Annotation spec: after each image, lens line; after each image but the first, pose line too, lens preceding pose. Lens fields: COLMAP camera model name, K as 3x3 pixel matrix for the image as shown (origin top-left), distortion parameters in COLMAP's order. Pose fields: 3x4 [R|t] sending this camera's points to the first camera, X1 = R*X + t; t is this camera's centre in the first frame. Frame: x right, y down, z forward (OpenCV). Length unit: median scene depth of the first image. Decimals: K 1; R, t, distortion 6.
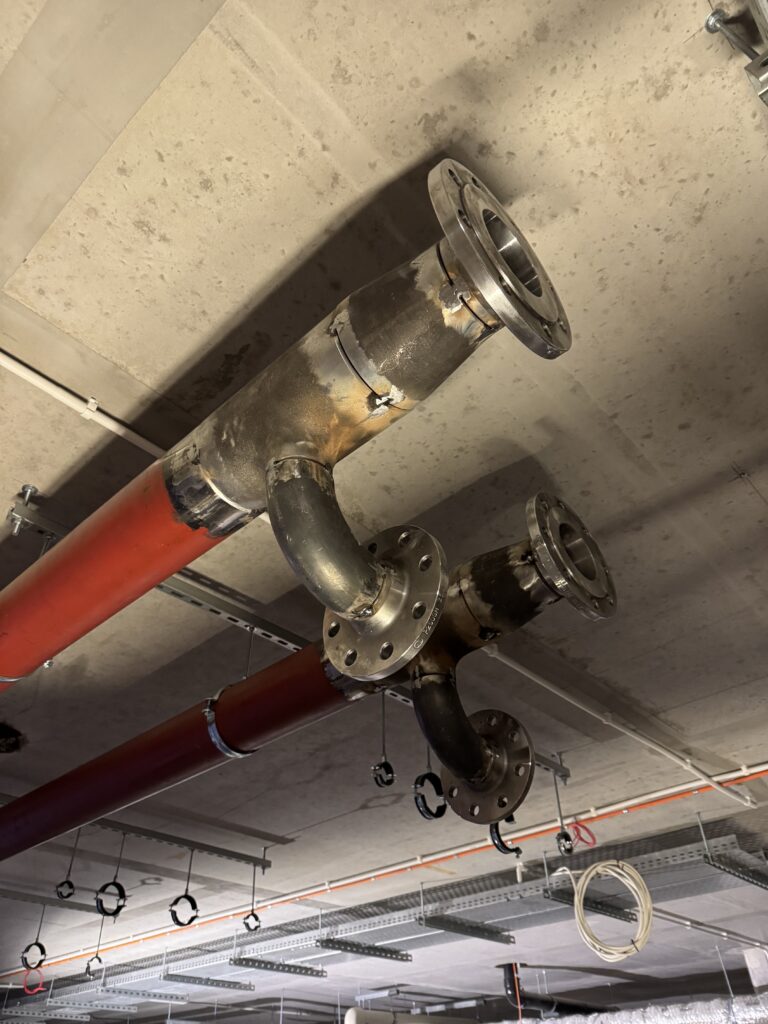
lens RADIAL K [[751.9, 0, 384.0], [0, 751.9, 512.0], [0, 0, 1]] dist [0.002391, -0.014122]
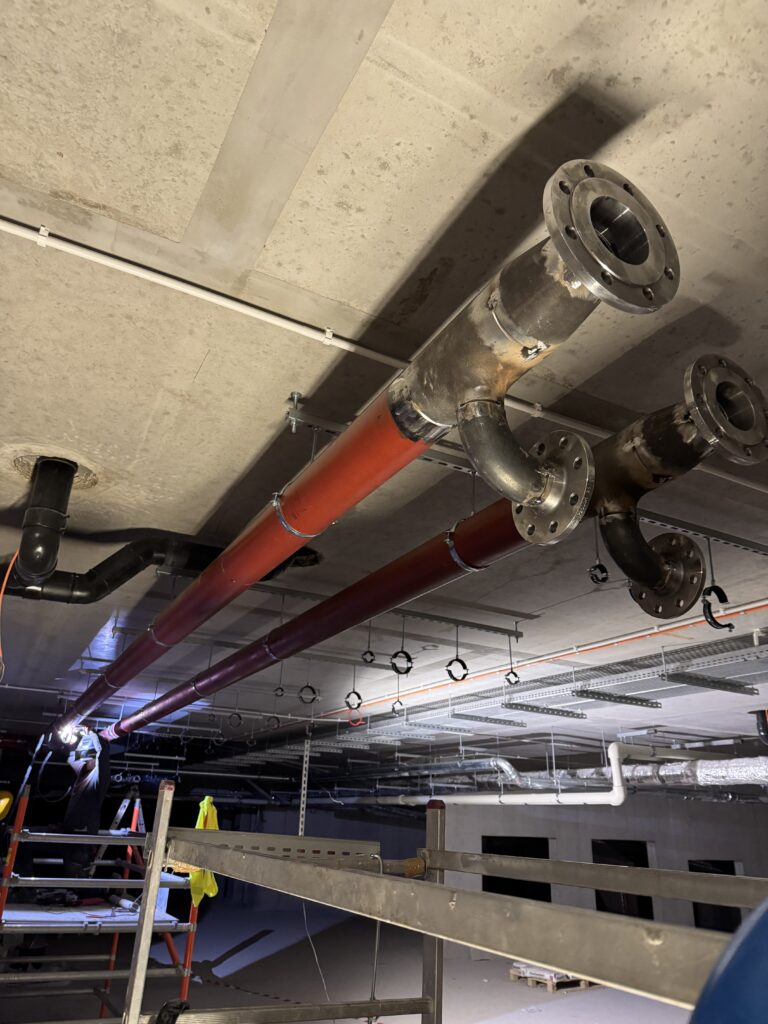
lens RADIAL K [[715.2, 0, 384.0], [0, 715.2, 512.0], [0, 0, 1]] dist [0.089012, -0.134290]
pose [[0.943498, -0.074339, -0.322931, 0.097743], [0.160610, 0.954985, 0.249413, -0.163018], [0.289853, -0.287187, 0.912967, -0.237657]]
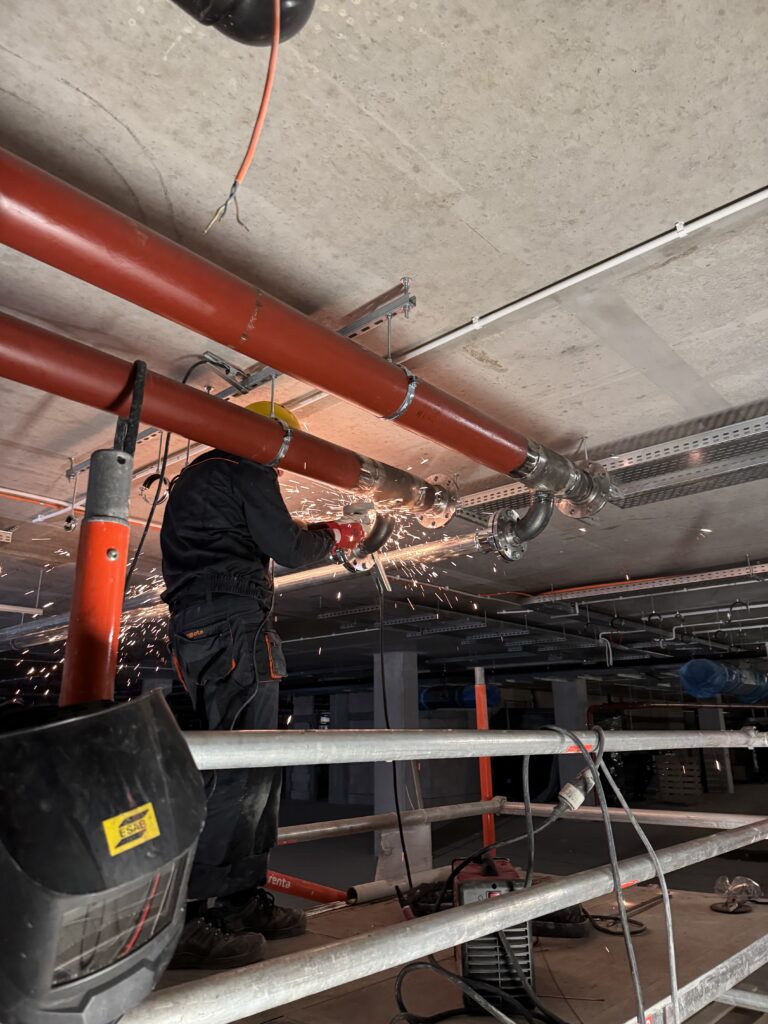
lens RADIAL K [[715.2, 0, 384.0], [0, 715.2, 512.0], [0, 0, 1]] dist [0.089012, -0.134290]
pose [[-0.016271, 0.310931, 0.950293, -2.037544], [-0.634466, 0.731350, -0.250158, 0.809962], [-0.772779, -0.606999, 0.185376, 0.676278]]
